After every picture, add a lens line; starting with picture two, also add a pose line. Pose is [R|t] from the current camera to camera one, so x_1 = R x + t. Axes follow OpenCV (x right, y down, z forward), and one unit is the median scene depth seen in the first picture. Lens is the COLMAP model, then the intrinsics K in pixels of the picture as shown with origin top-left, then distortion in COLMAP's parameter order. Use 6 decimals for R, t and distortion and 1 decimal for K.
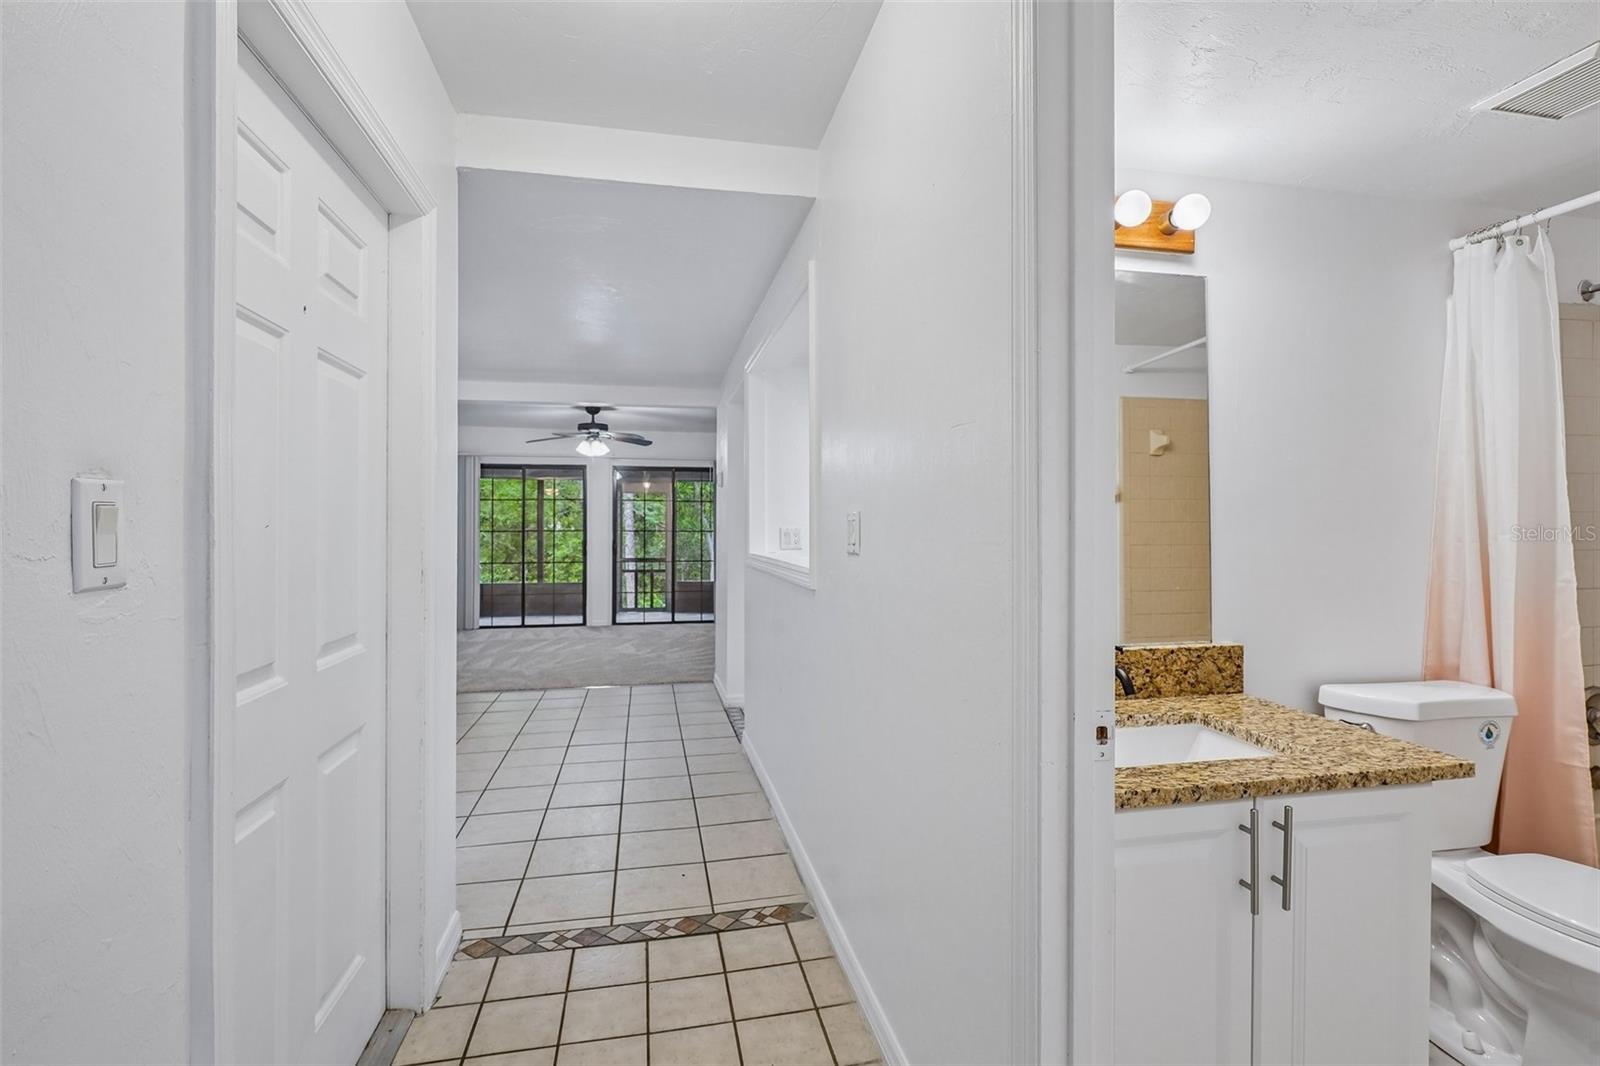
lens RADIAL K [[732.6, 0, 800.0], [0, 732.6, 533.0], [0, 0, 1]] dist [0.000660, -0.000478]
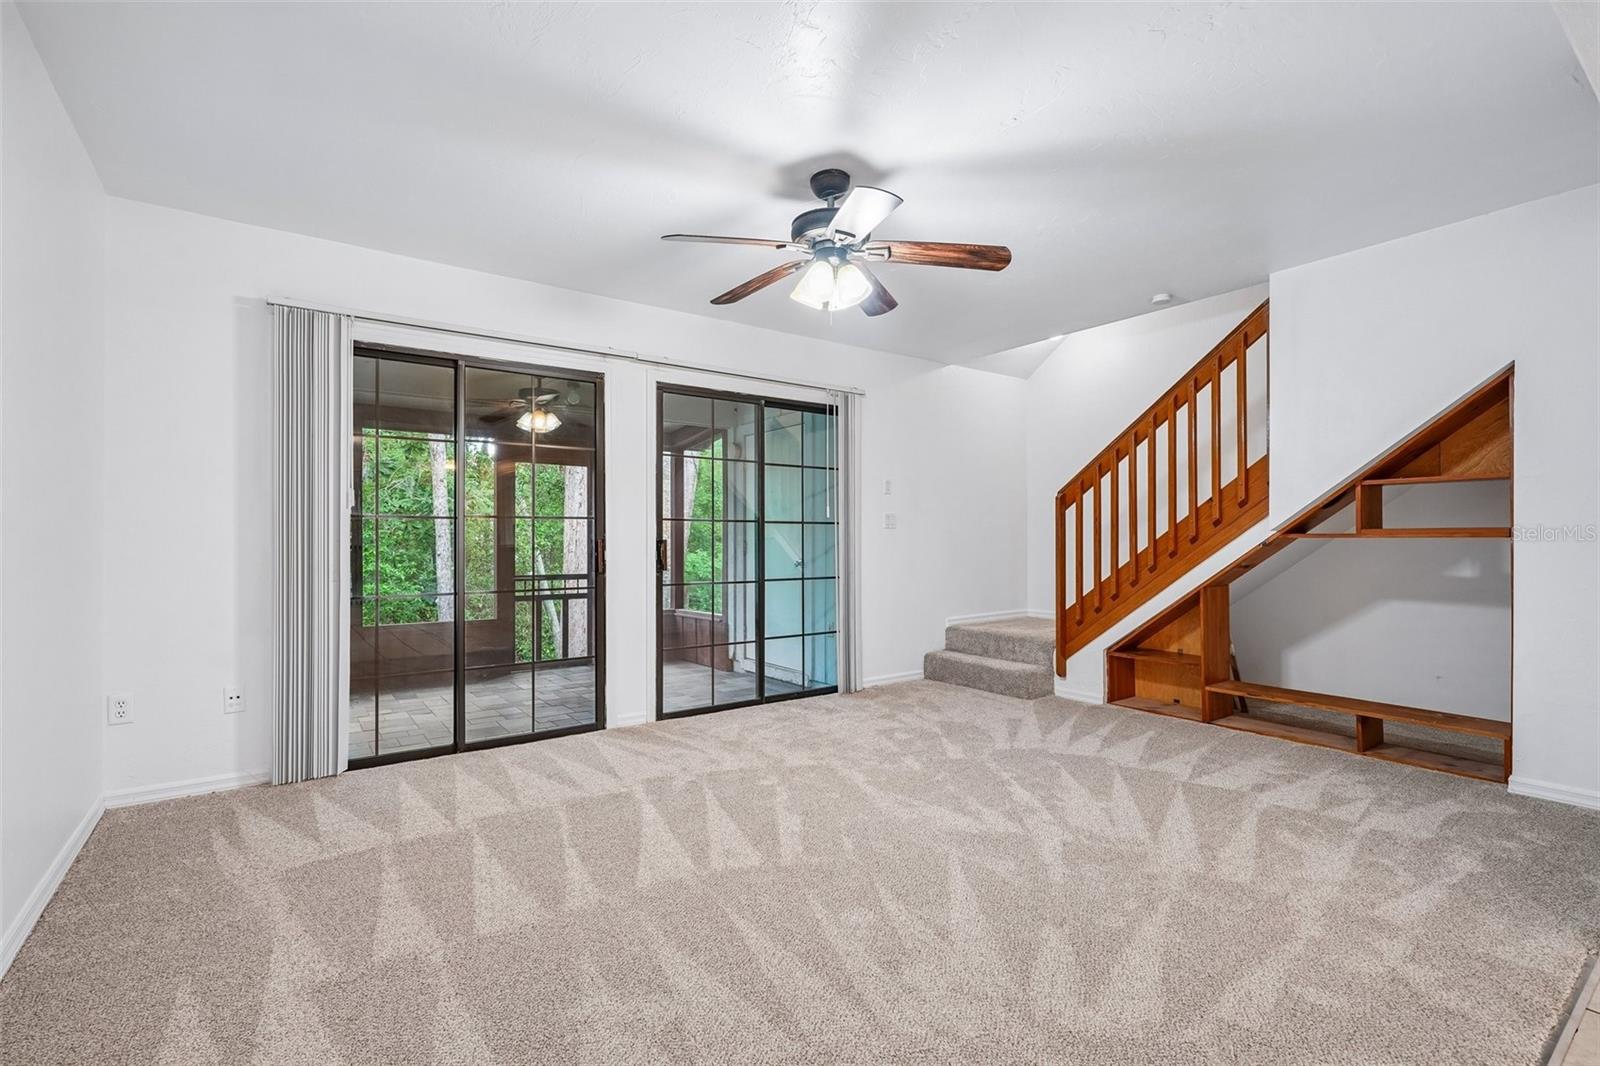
lens RADIAL K [[720.6, 0, 799.8], [0, 720.6, 539.9], [0, 0, 1]] dist [-0.000755, -0.000163]
pose [[0.915069, -0.004400, 0.403273, -0.426338], [0.006004, 0.999978, -0.002711, 0.014567], [-0.403252, 0.004902, 0.915076, 0.639965]]
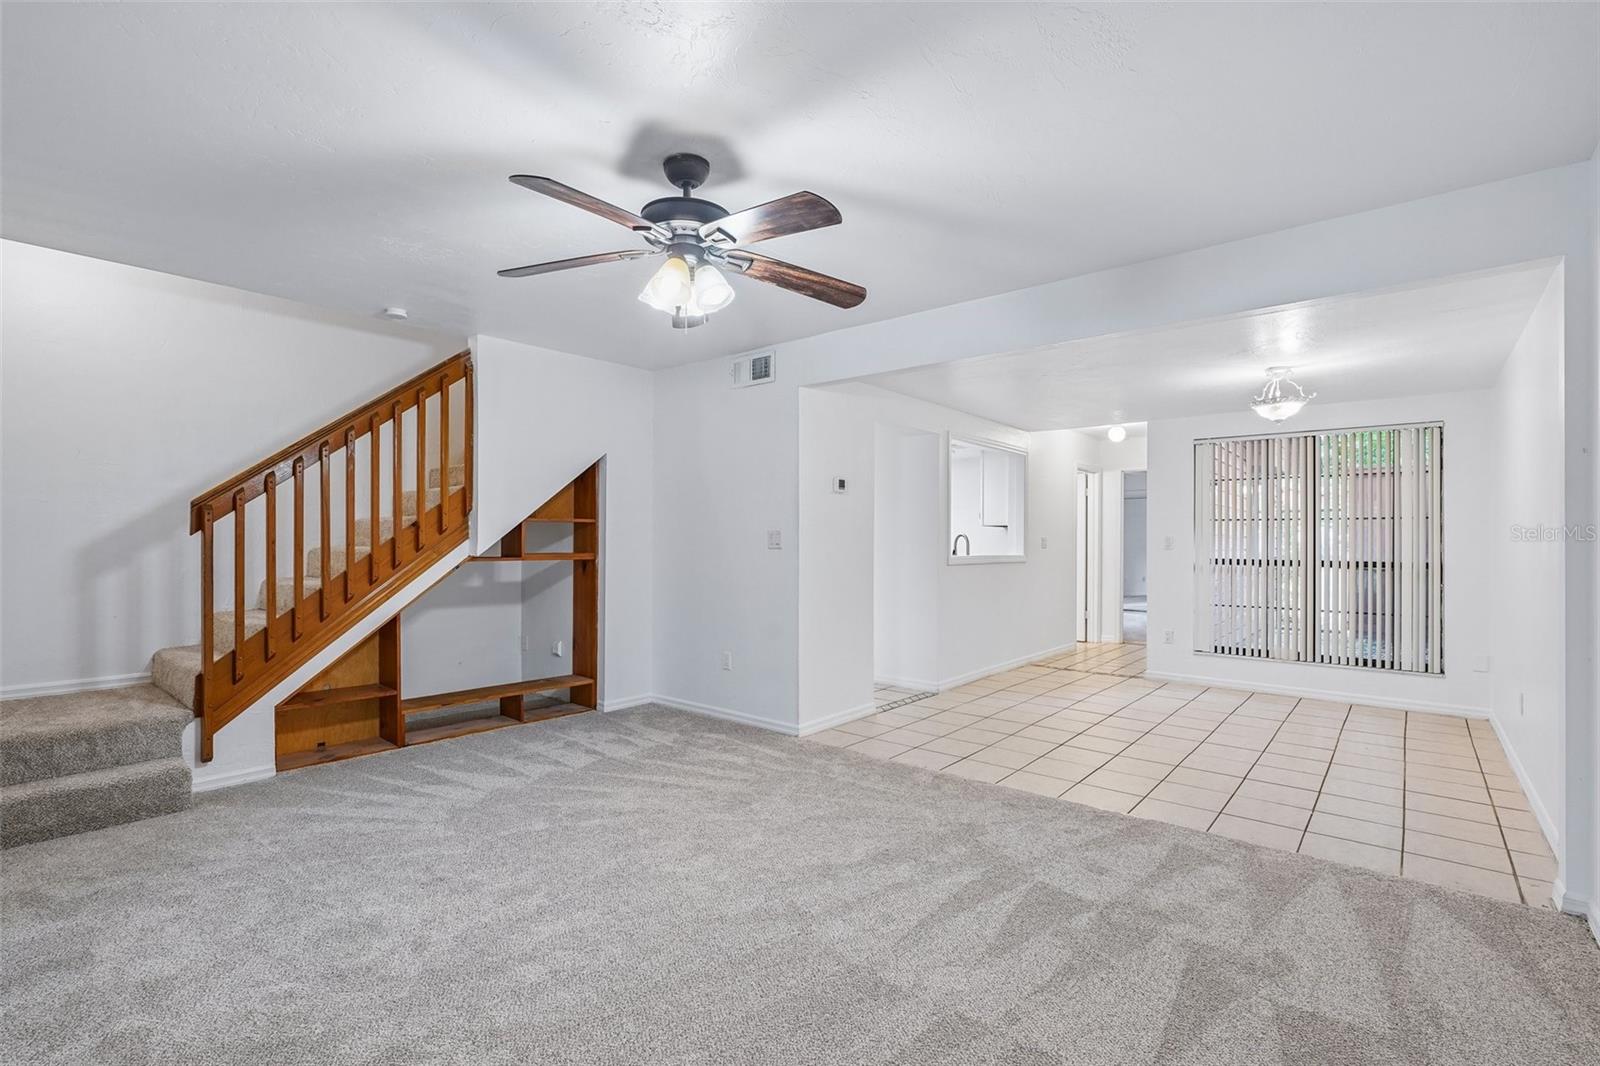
lens RADIAL K [[732.6, 0, 800.0], [0, 732.6, 533.0], [0, 0, 1]] dist [0.000660, -0.000478]
pose [[-0.611846, 0.002298, 0.790974, -0.547609], [-0.001207, 0.999992, -0.003839, -0.006711], [-0.790976, -0.003304, -0.611838, 1.109628]]
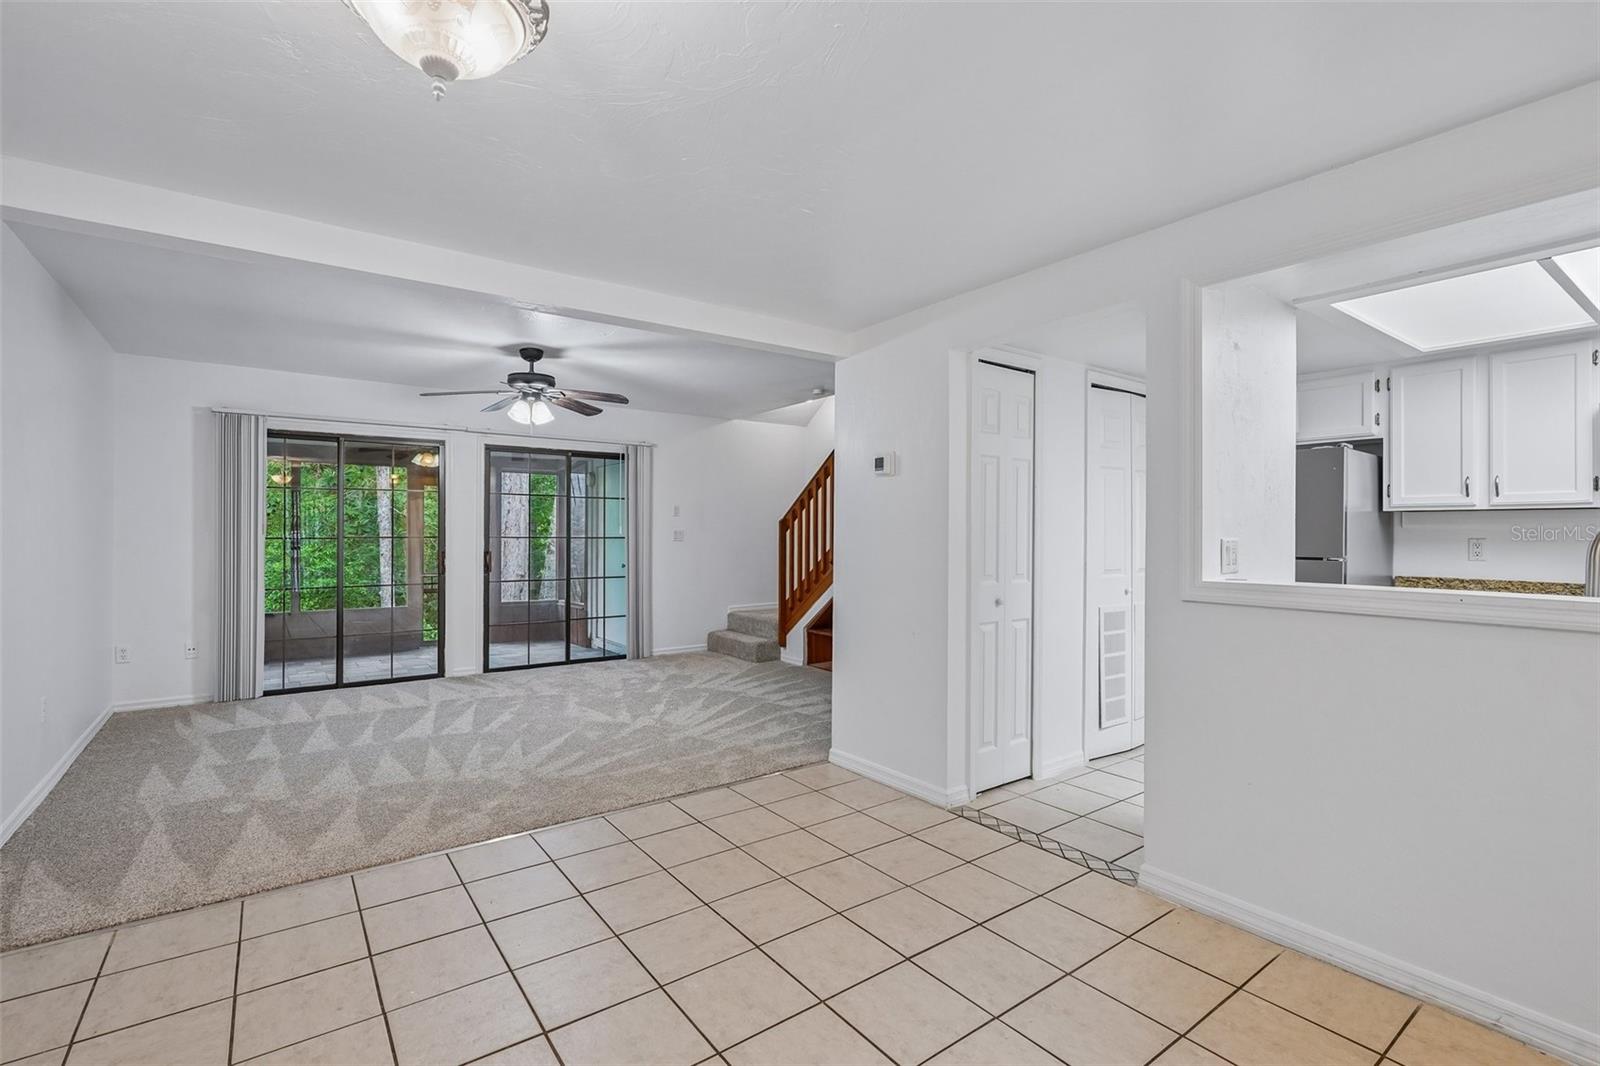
lens RADIAL K [[725.6, 0, 799.4], [0, 725.6, 536.6], [0, 0, 1]] dist [-0.000912, -0.000054]
pose [[0.913821, -0.001452, 0.406114, -0.311717], [0.001253, 0.999999, 0.000756, -0.004306], [-0.406115, -0.000182, 0.913822, 0.293990]]
